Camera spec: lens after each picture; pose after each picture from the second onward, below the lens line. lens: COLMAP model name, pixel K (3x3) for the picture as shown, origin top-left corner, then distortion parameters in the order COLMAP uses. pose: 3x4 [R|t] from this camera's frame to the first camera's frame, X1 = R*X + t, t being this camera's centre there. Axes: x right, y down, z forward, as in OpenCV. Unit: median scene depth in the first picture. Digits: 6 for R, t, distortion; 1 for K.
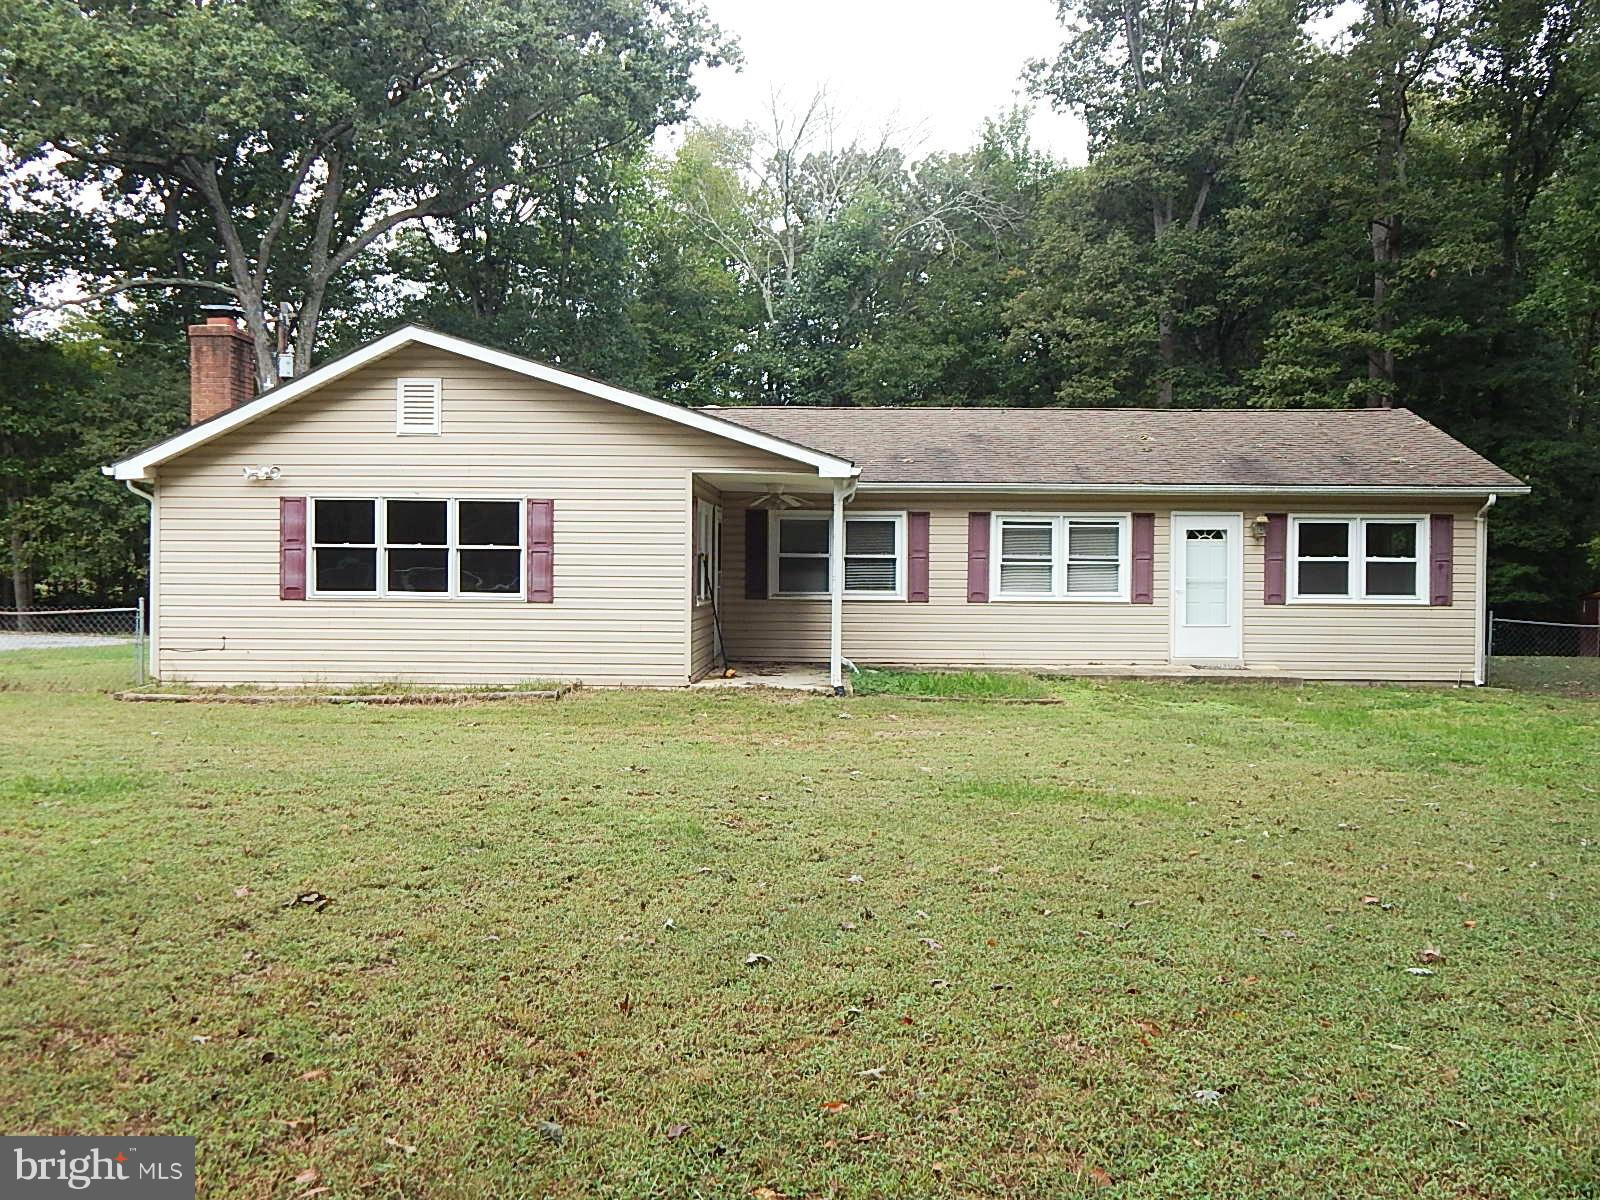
lens RADIAL K [[1488.1, 0, 800.0], [0, 1488.1, 600.0], [0, 0, 1]] dist [0.015457, -0.018727]
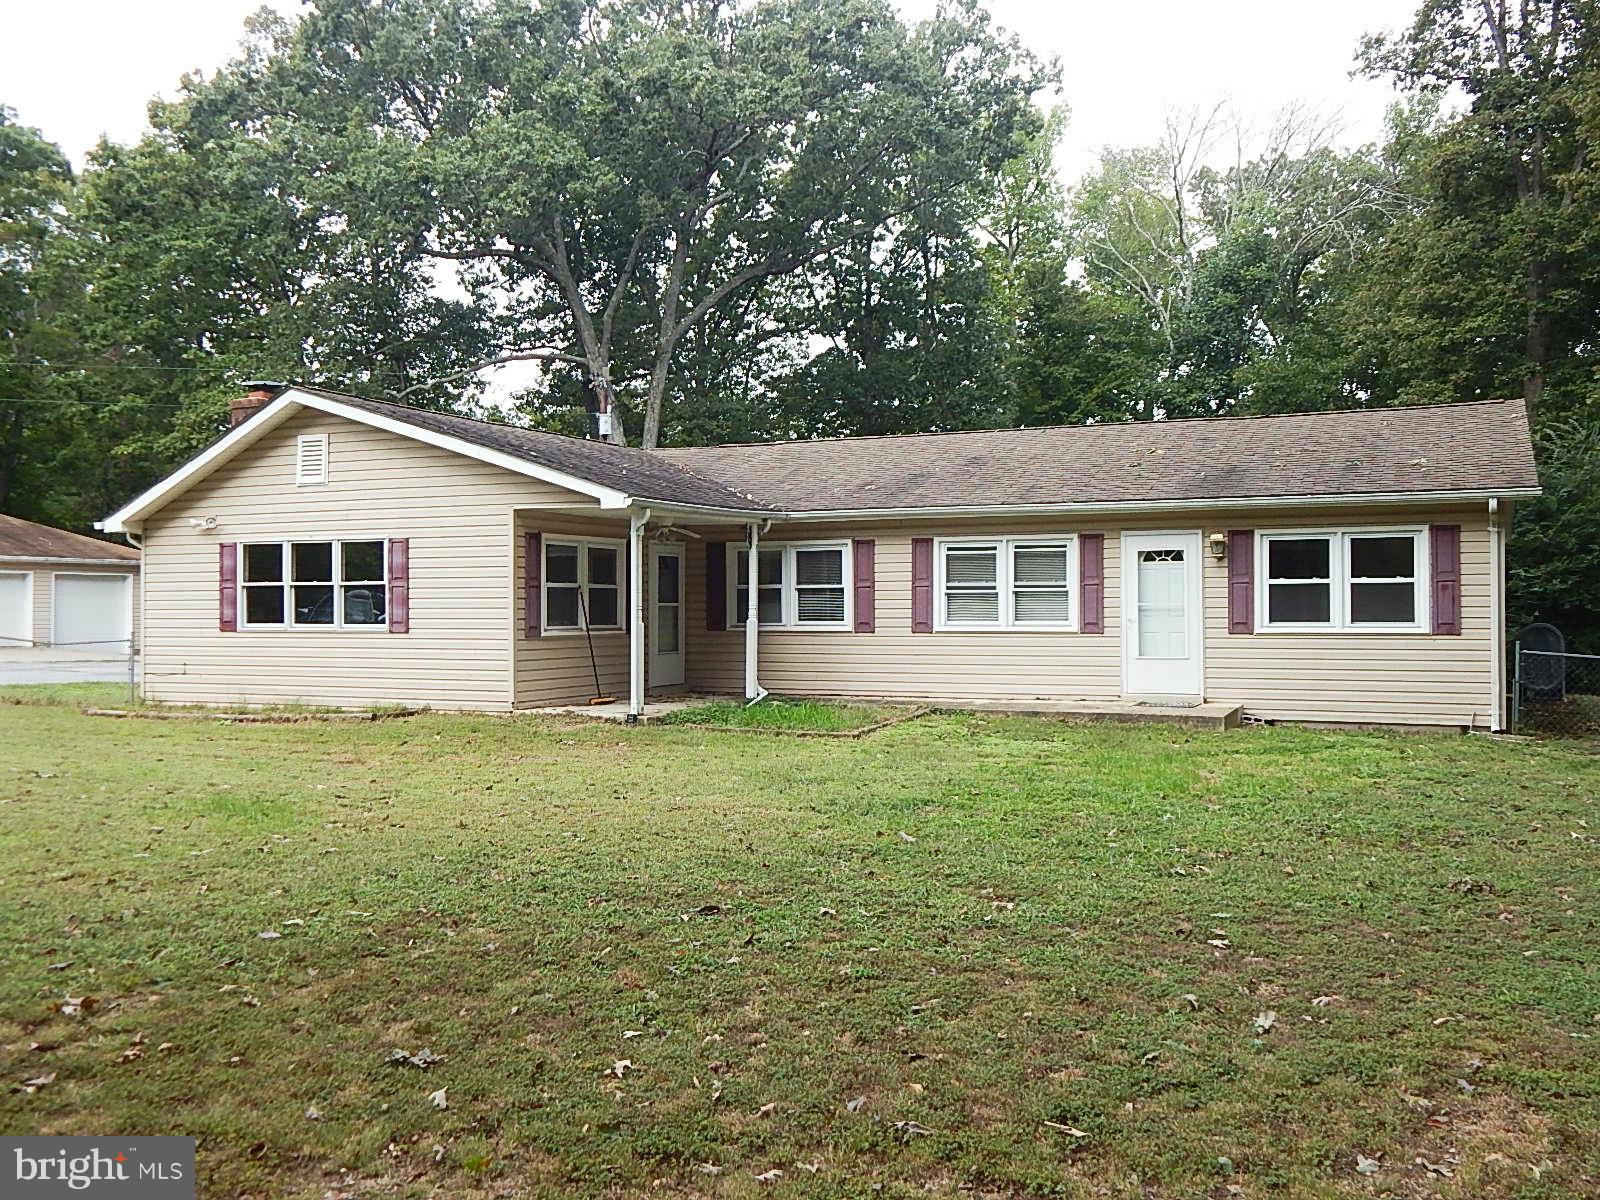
lens RADIAL K [[1488.1, 0, 800.0], [0, 1488.1, 600.0], [0, 0, 1]] dist [0.015457, -0.018727]
pose [[0.916415, -0.012591, -0.400031, 0.431417], [0.001883, 0.999630, -0.027148, 0.006359], [0.400225, 0.024125, 0.916099, 0.094780]]
